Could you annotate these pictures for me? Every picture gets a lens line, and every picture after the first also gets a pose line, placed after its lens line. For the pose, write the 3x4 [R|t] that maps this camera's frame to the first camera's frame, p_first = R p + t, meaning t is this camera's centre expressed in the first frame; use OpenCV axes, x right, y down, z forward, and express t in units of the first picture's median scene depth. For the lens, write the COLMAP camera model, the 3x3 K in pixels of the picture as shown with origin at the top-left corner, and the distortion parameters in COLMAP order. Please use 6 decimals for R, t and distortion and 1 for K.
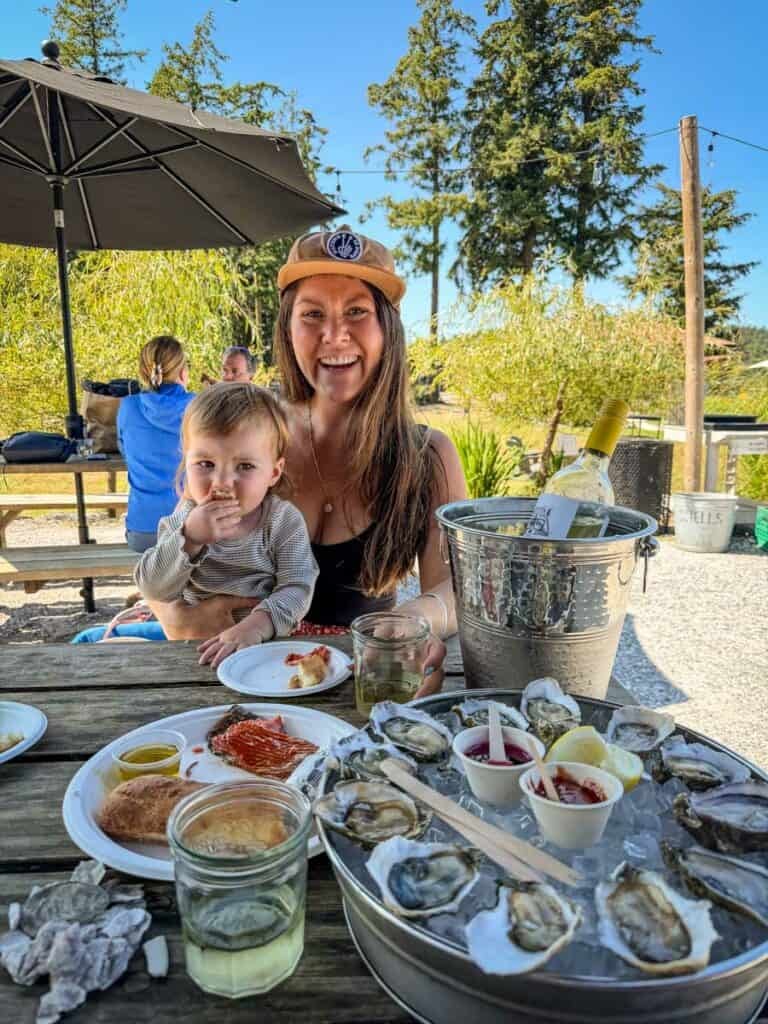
lens RADIAL K [[819.1, 0, 383.6], [0, 819.1, 511.2], [0, 0, 1]] dist [0.070876, 0.003960]
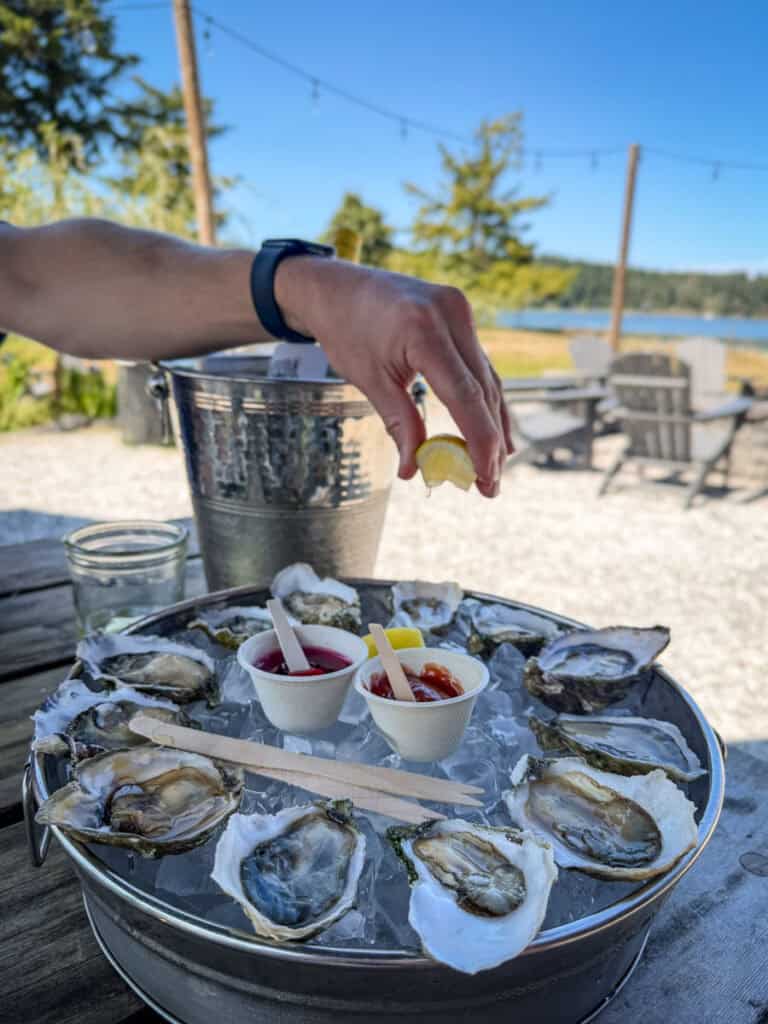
lens RADIAL K [[819.1, 0, 383.6], [0, 819.1, 511.2], [0, 0, 1]] dist [0.070876, 0.003960]
pose [[0.830461, -0.104396, 0.547207, -0.172799], [0.052244, 0.992550, 0.110071, 0.086127], [-0.554621, -0.062821, 0.829728, 0.369658]]
